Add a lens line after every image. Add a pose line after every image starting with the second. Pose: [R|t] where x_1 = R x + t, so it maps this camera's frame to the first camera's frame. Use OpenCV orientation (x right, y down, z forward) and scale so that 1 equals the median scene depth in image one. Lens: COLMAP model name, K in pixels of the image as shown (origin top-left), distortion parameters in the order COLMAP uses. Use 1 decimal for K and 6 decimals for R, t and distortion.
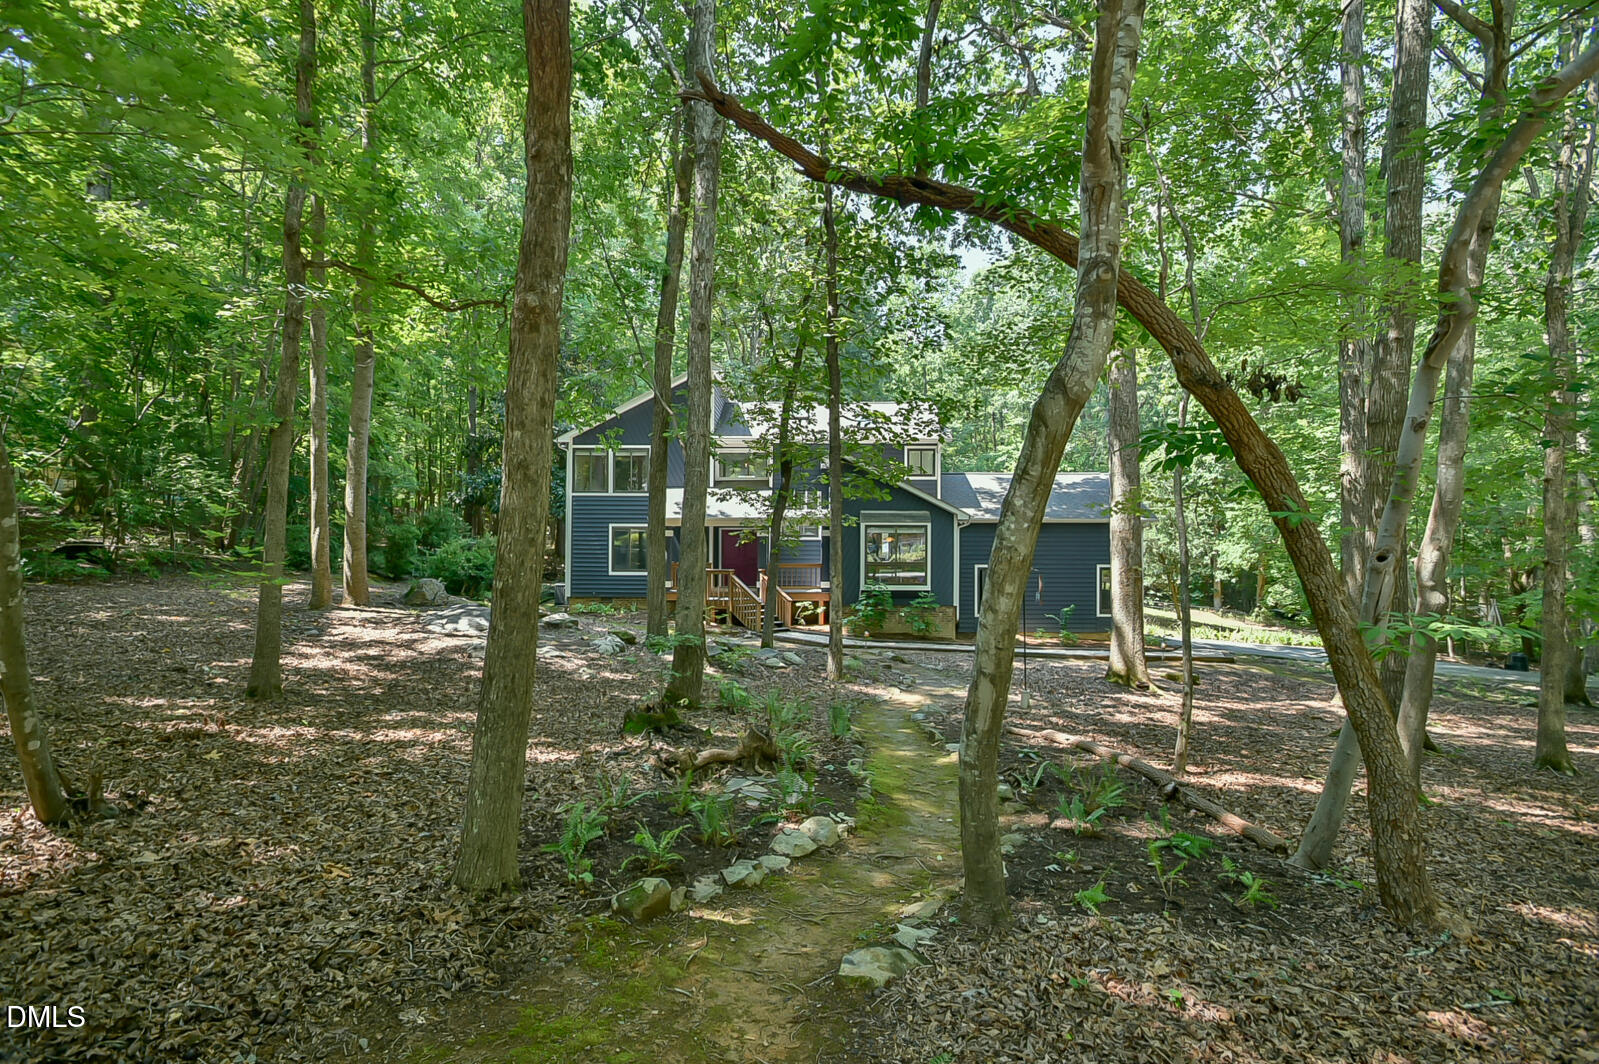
lens RADIAL K [[757.8, 0, 800.7], [0, 757.8, 537.1], [0, 0, 1]] dist [-0.016307, 0.002786]
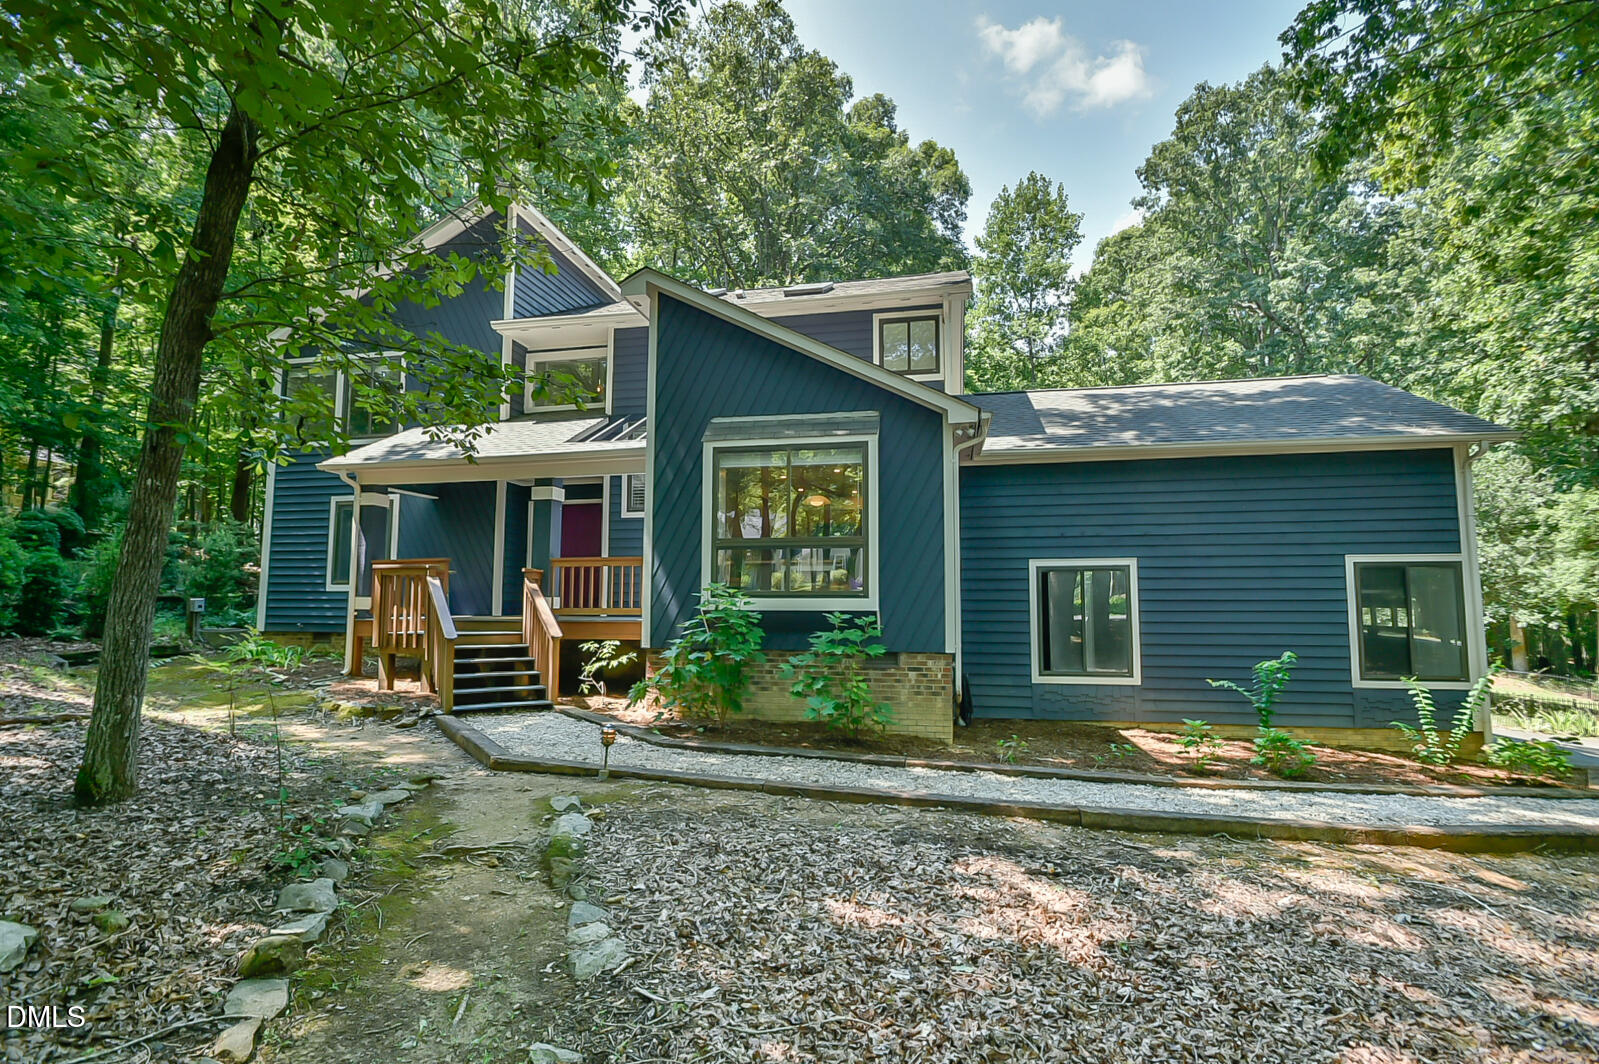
lens RADIAL K [[757.8, 0, 797.0], [0, 757.8, 522.7], [0, 0, 1]] dist [-0.016307, 0.002786]
pose [[0.982462, -0.023565, -0.184967, 0.197784], [0.005525, 0.995225, -0.097446, 0.061231], [0.186380, 0.094716, 0.977902, 0.602800]]
